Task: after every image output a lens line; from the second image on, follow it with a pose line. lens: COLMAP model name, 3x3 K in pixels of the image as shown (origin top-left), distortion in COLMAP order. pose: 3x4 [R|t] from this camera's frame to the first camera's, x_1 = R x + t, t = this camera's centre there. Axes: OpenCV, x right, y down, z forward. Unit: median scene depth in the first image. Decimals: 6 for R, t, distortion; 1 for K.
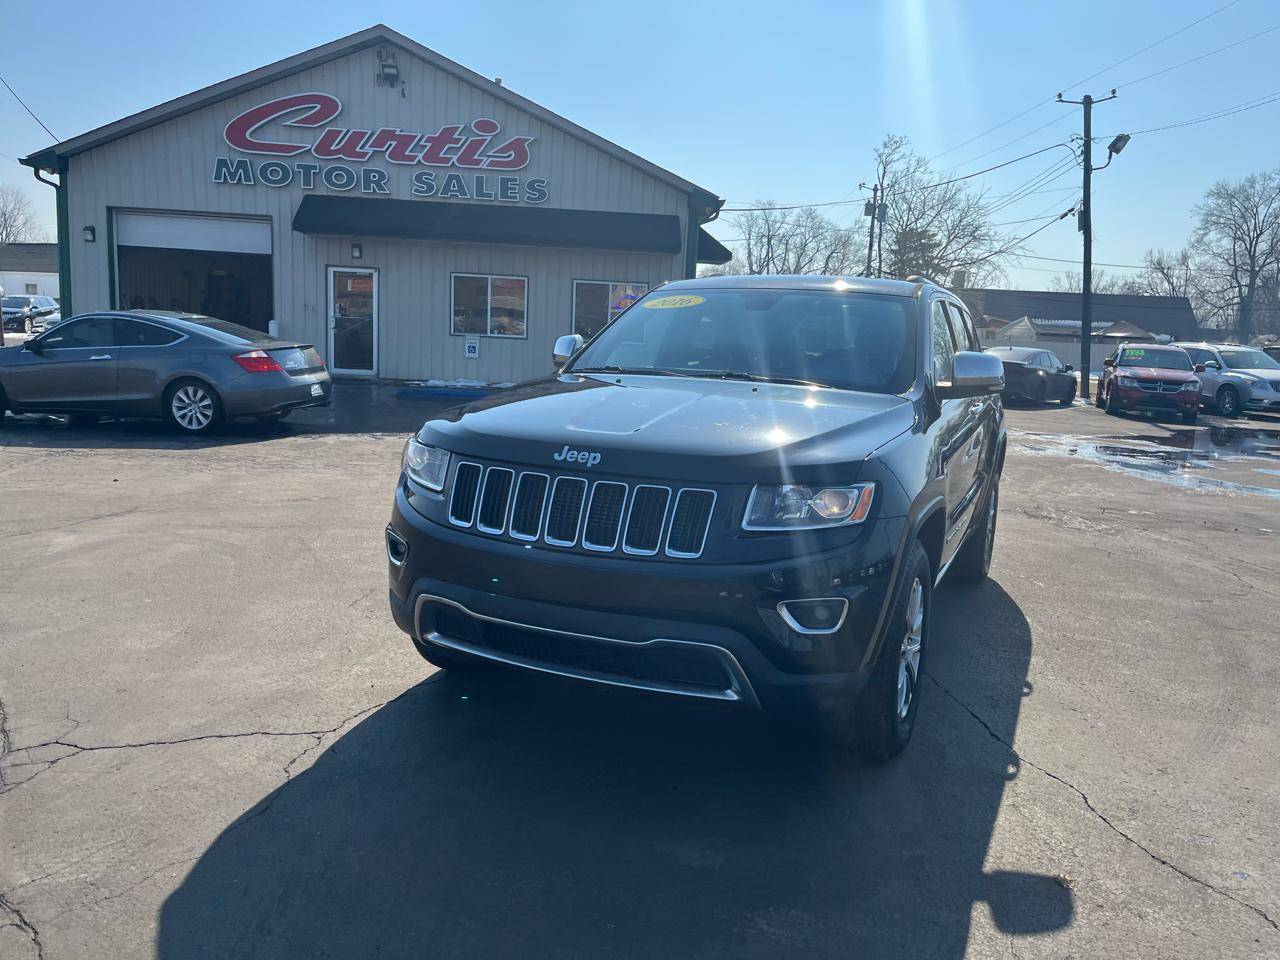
lens RADIAL K [[973.6, 0, 650.9], [0, 973.6, 496.9], [0, 0, 1]] dist [0.068836, -0.081343]
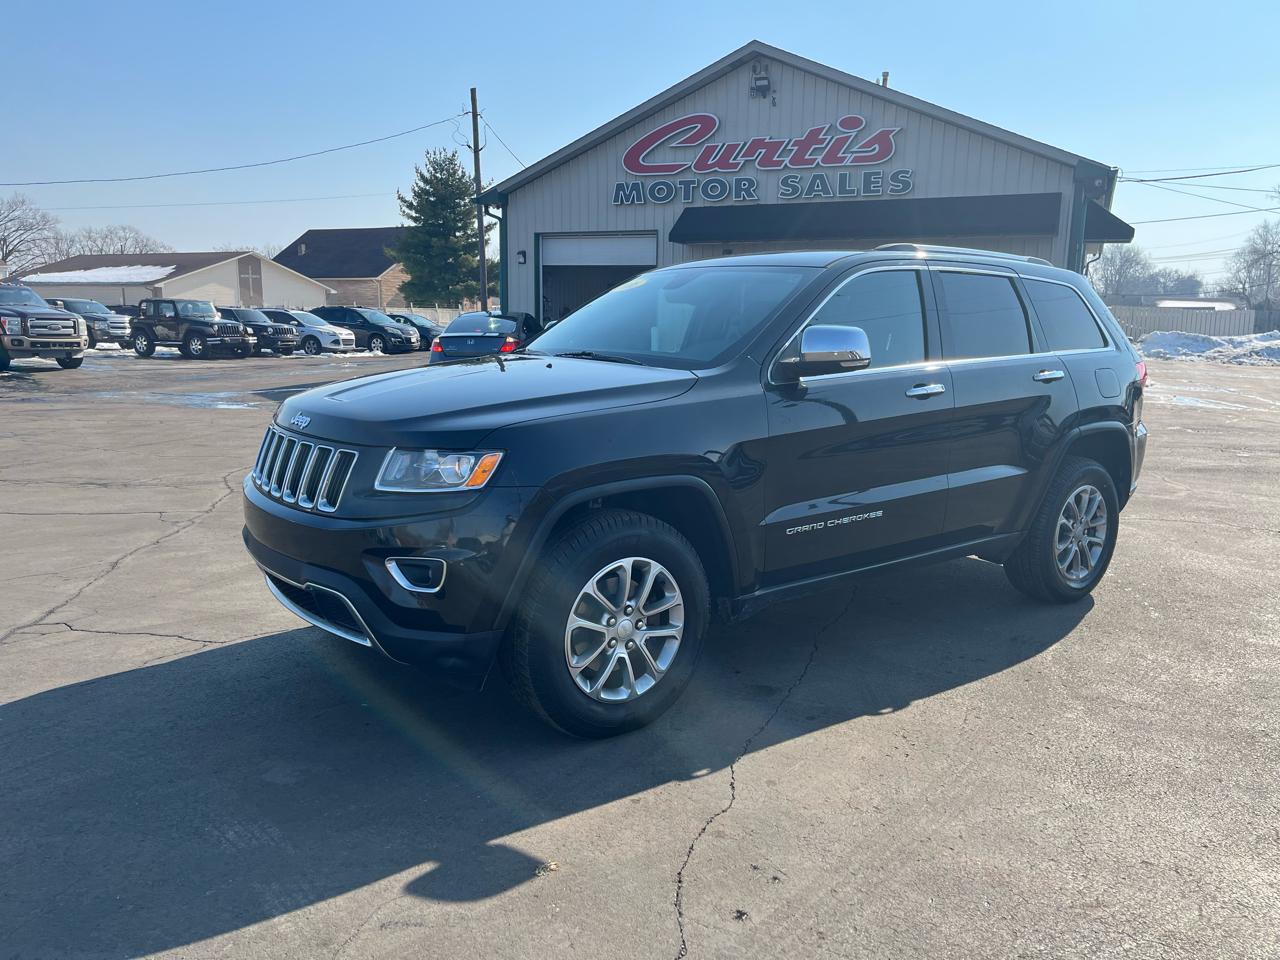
lens RADIAL K [[973.6, 0, 639.7], [0, 973.6, 483.6], [0, 0, 1]] dist [0.068836, -0.081343]
pose [[0.878872, 0.048044, -0.474632, 0.135270], [-0.055276, 0.998470, -0.001284, 0.002050], [0.473844, 0.027364, 0.880184, 0.028852]]
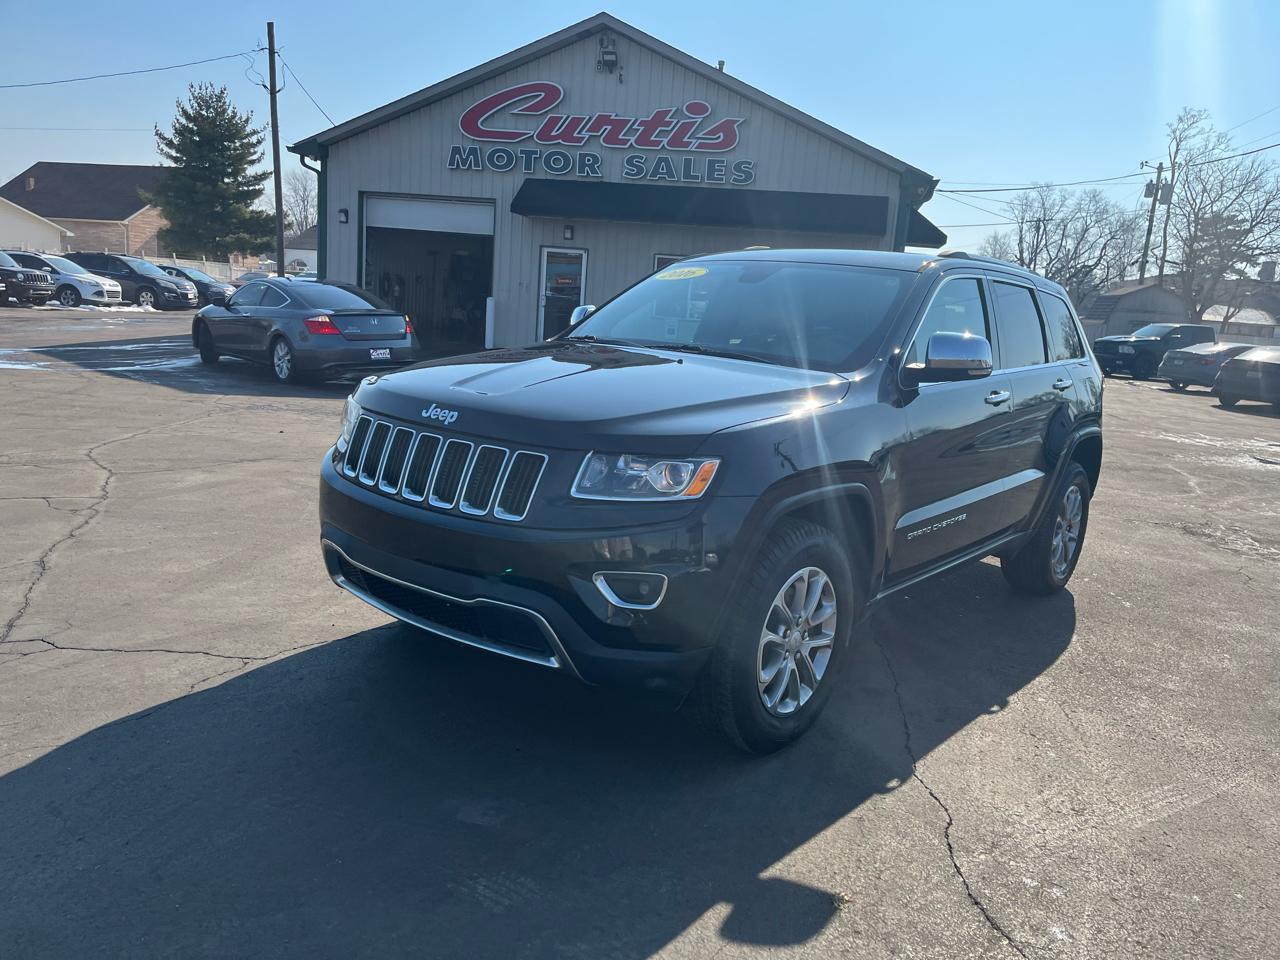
lens RADIAL K [[973.6, 0, 649.8], [0, 973.6, 496.4], [0, 0, 1]] dist [0.068836, -0.081343]
pose [[0.965833, 0.074143, -0.248333, 0.065027], [-0.070911, 0.997241, 0.021948, 0.001013], [0.249275, -0.003588, 0.968426, 0.010405]]
